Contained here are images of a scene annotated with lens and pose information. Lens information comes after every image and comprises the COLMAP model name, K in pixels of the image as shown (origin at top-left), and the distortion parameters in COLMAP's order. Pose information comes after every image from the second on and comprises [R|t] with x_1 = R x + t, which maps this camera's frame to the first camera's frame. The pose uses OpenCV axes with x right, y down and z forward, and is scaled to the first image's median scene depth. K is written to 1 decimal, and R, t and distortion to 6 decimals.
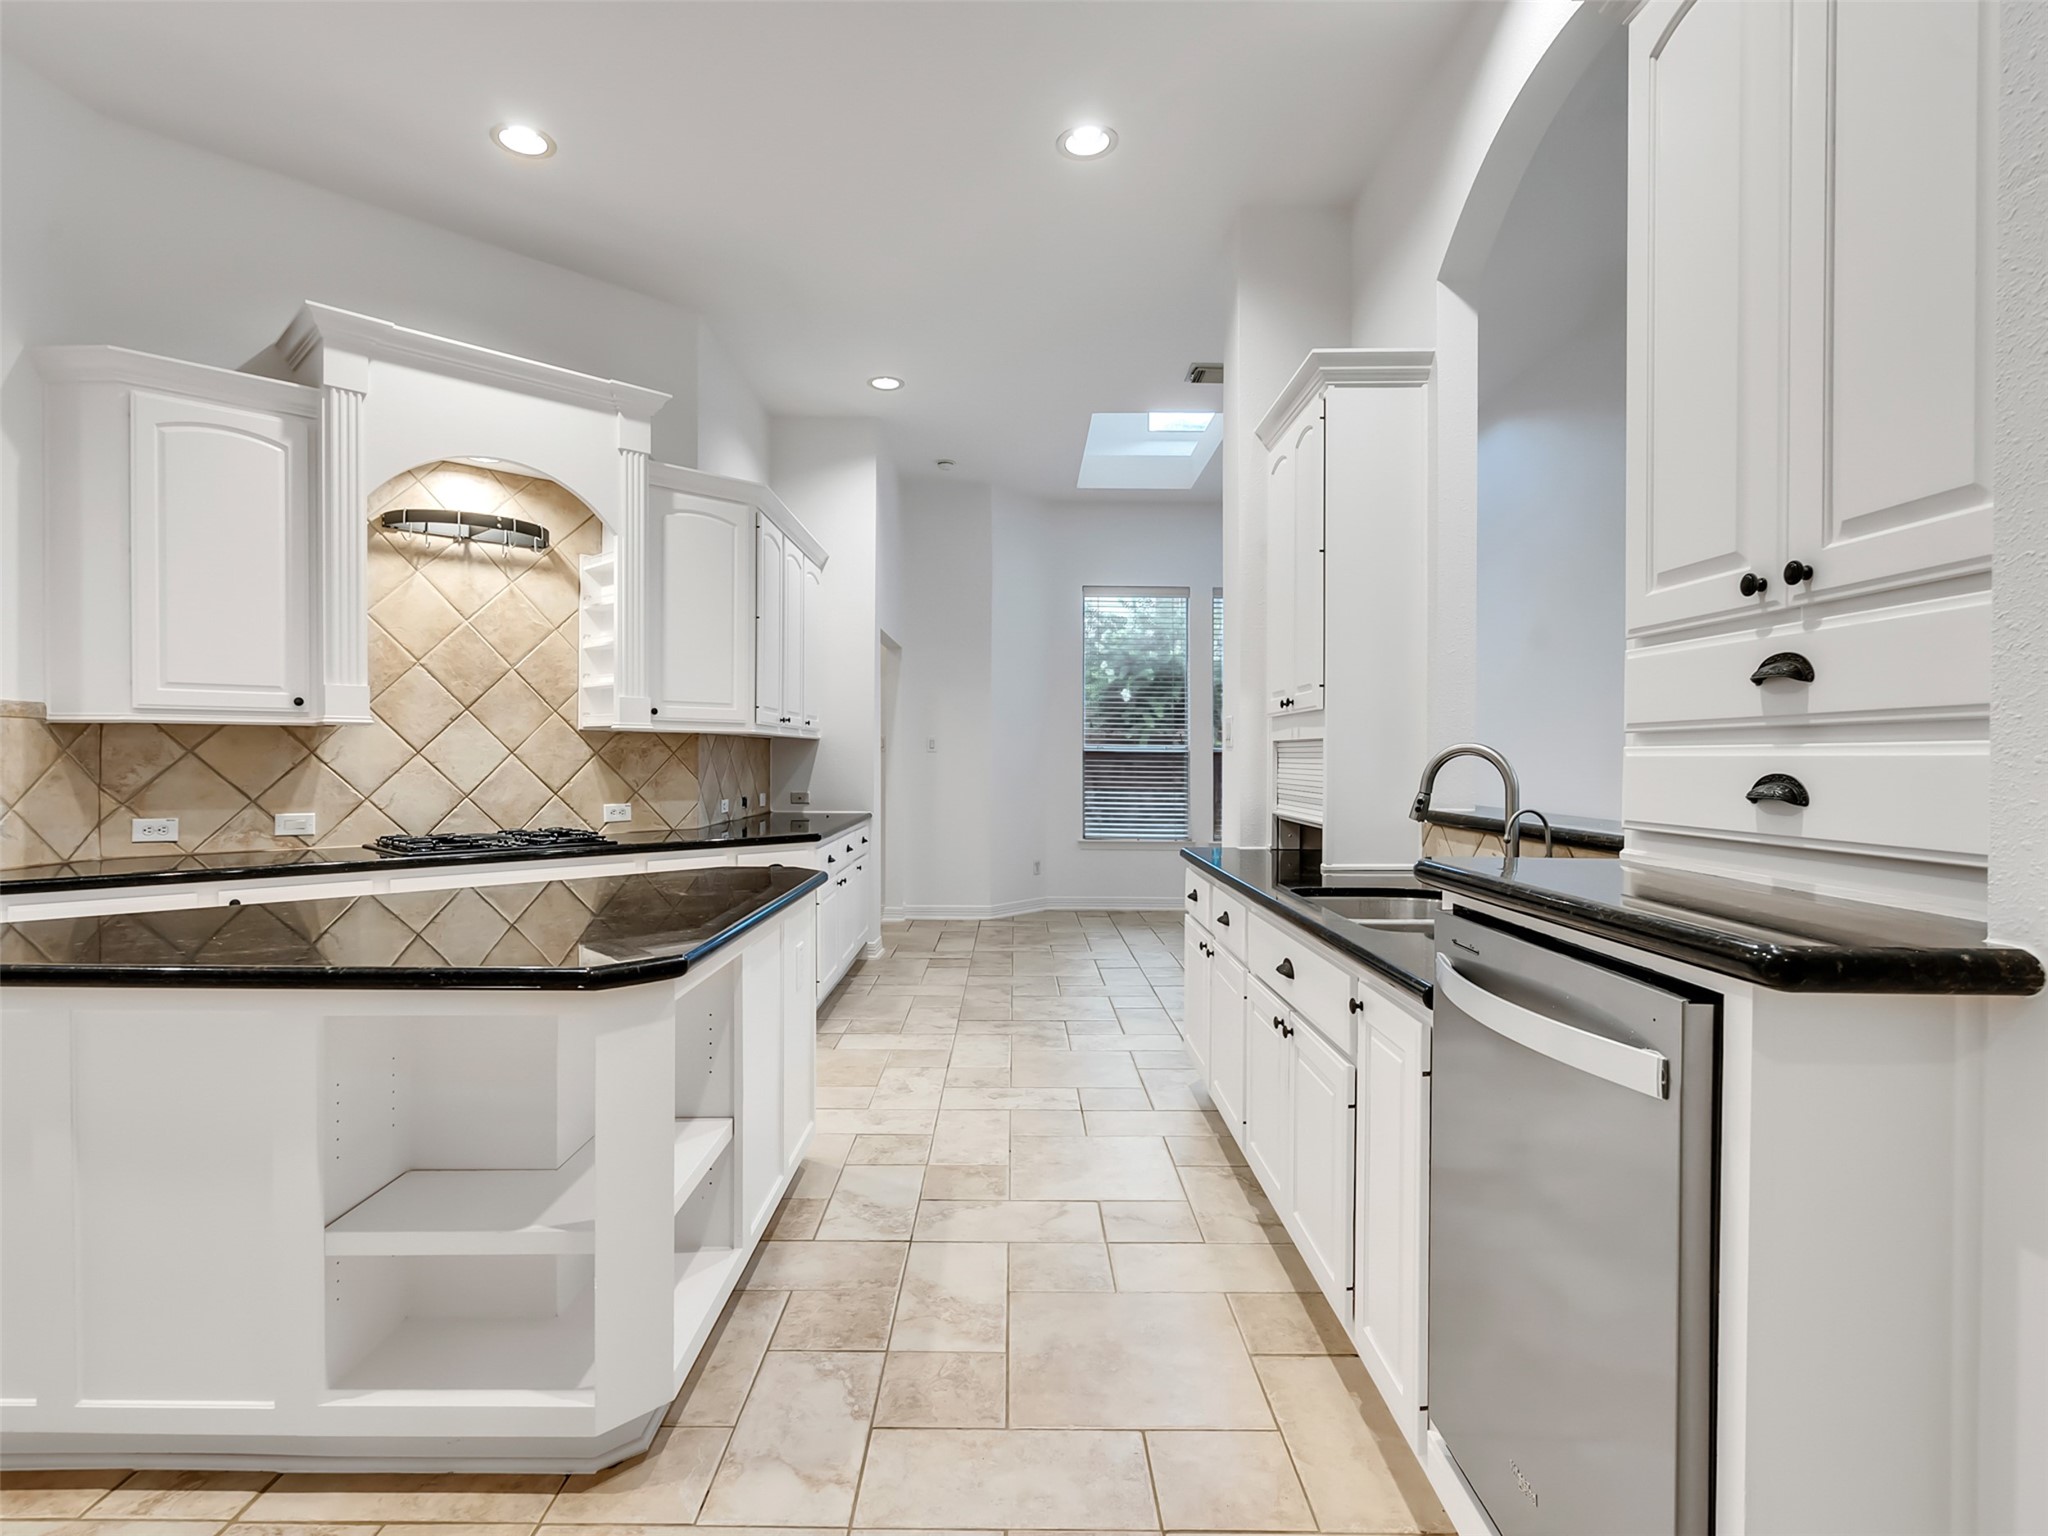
lens RADIAL K [[1047.3, 0, 1003.4], [0, 1047.3, 767.5], [0, 0, 1]] dist [-0.010982, 0.003542]
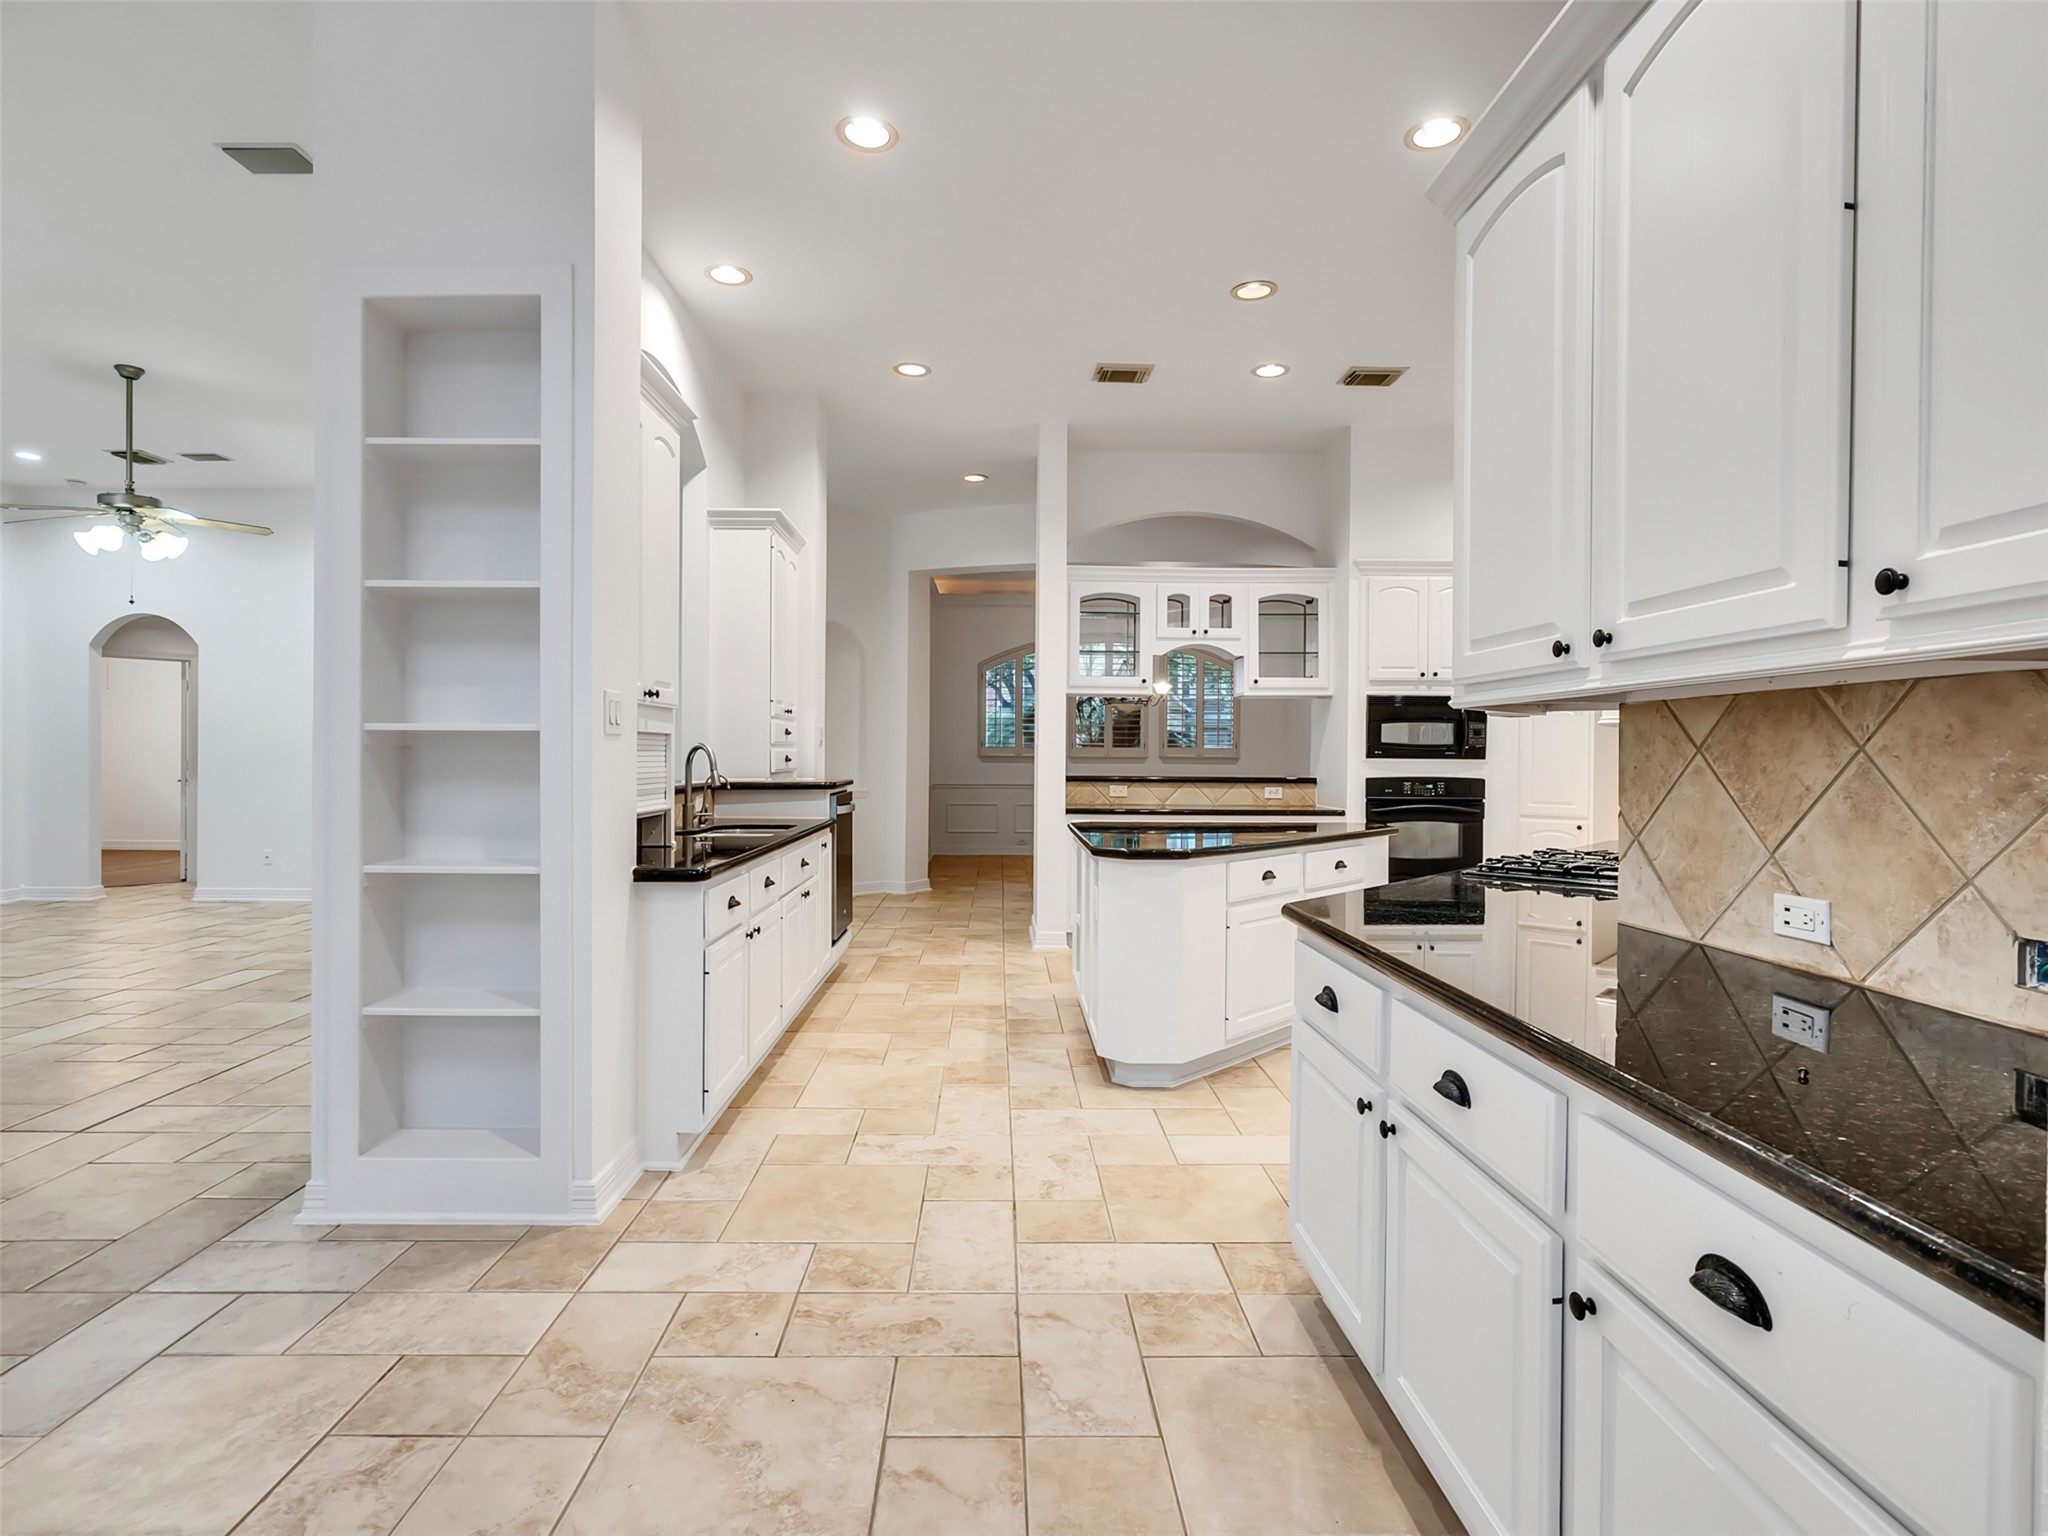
lens RADIAL K [[1047.3, 0, 1008.1], [0, 1047.3, 766.5], [0, 0, 1]] dist [-0.010982, 0.003542]
pose [[-0.999642, -0.010644, -0.024544, -0.029323], [-0.011180, 0.999700, 0.021809, -0.015756], [0.024304, 0.022076, -0.999461, 1.706513]]
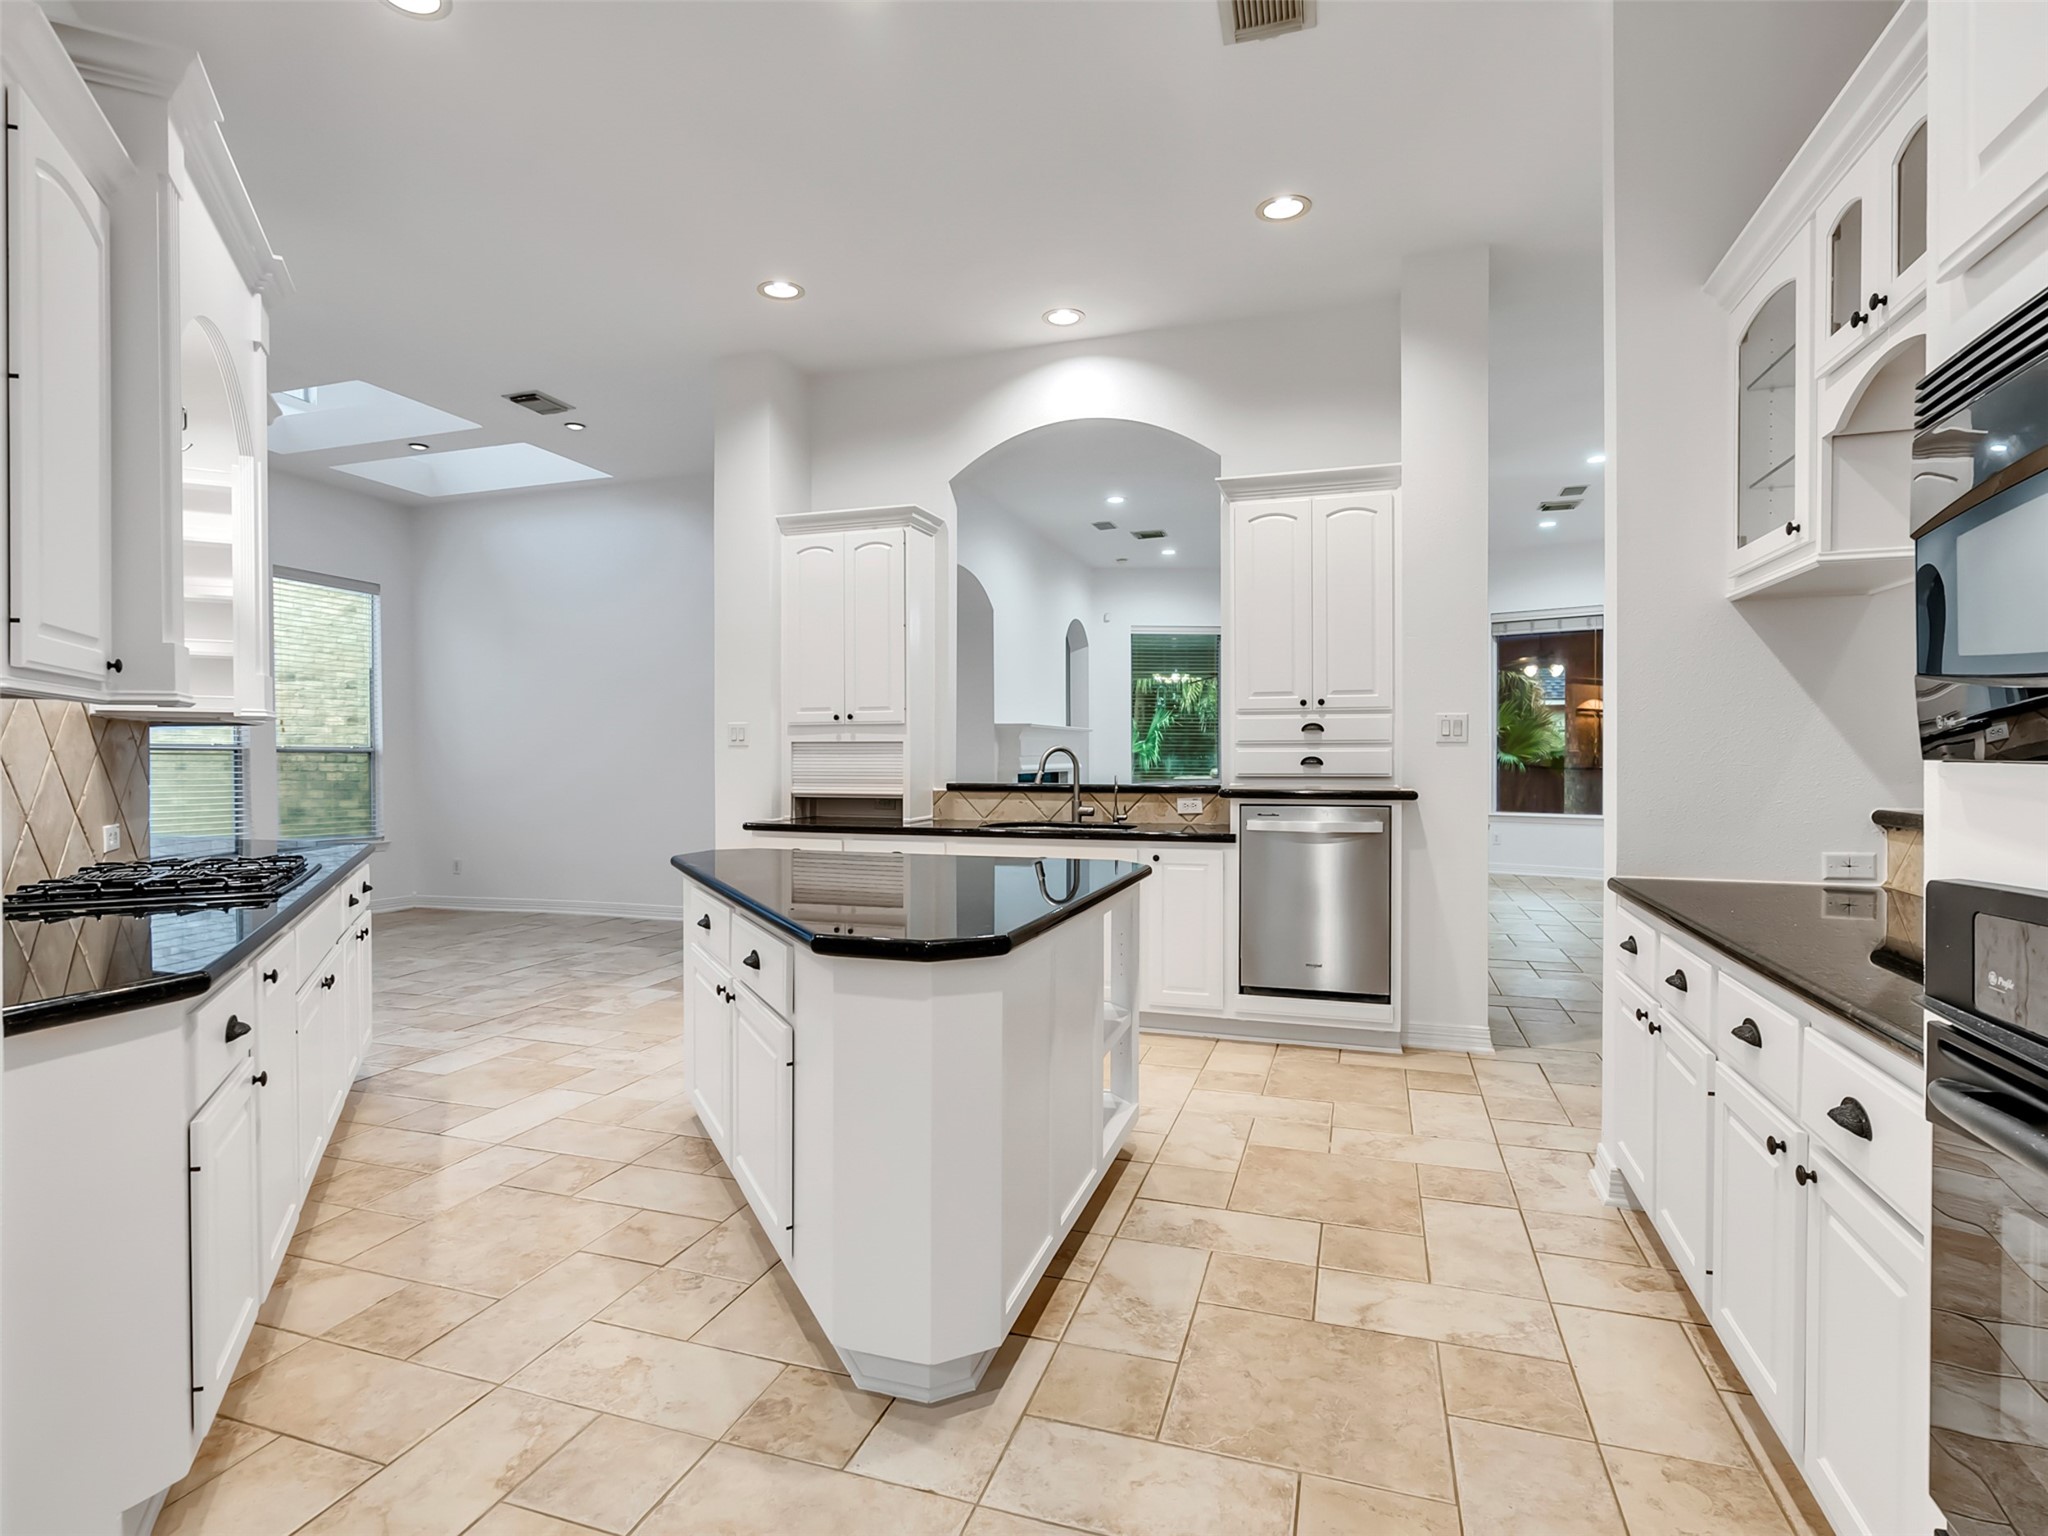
lens RADIAL K [[1047.3, 0, 1014.3], [0, 1047.3, 762.6], [0, 0, 1]] dist [-0.010982, 0.003542]
pose [[0.314098, -0.009886, 0.949339, -0.935364], [0.012672, 0.999900, 0.006220, -0.002336], [-0.949306, 0.010076, 0.314192, 0.260090]]
